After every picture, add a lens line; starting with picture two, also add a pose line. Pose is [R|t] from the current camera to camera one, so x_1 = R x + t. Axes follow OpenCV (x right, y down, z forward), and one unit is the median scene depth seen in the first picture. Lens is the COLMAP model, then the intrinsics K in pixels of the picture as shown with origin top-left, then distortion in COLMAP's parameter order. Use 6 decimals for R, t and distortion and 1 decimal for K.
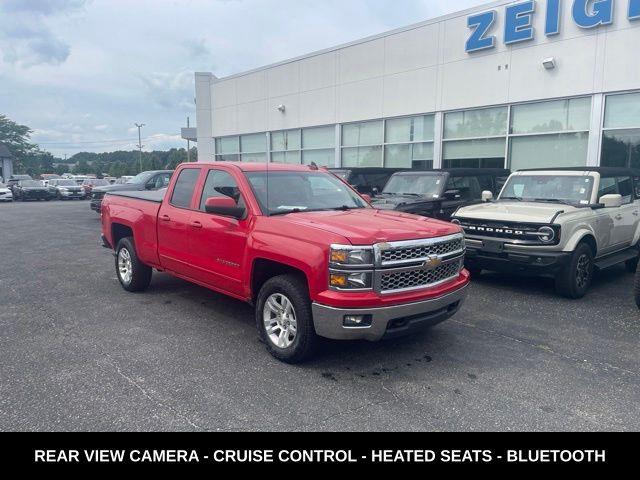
lens RADIAL K [[479.6, 0, 314.0], [0, 479.6, 239.5], [0, 0, 1]] dist [0.072362, -0.091043]
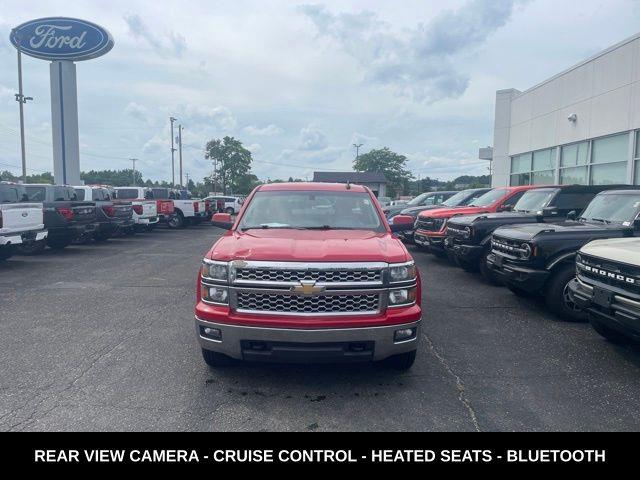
lens RADIAL K [[479.6, 0, 314.0], [0, 479.6, 239.5], [0, 0, 1]] dist [0.072362, -0.091043]
pose [[0.731528, 0.059750, -0.679188, 0.533067], [-0.090111, 0.995887, -0.009443, -0.023739], [0.675830, 0.068110, 0.733904, 0.209756]]
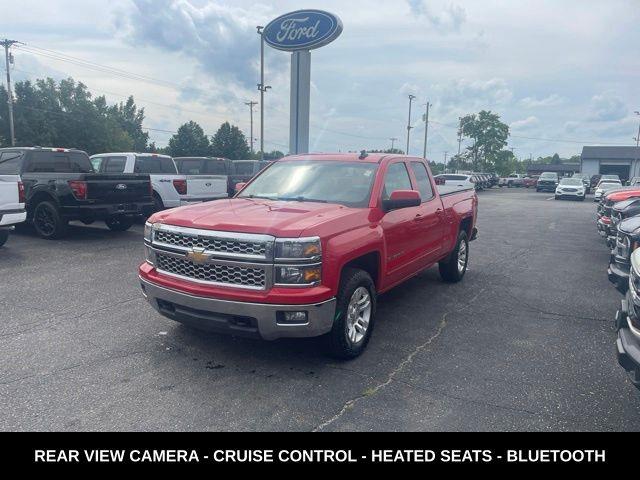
lens RADIAL K [[478.7, 0, 313.4], [0, 478.7, 239.9], [0, 0, 1]] dist [0.097143, -0.109653]
pose [[0.283530, 0.134642, -0.949464, 0.720546], [-0.142069, 0.985066, 0.097266, -0.062989], [0.948381, 0.107312, 0.298424, 0.575809]]
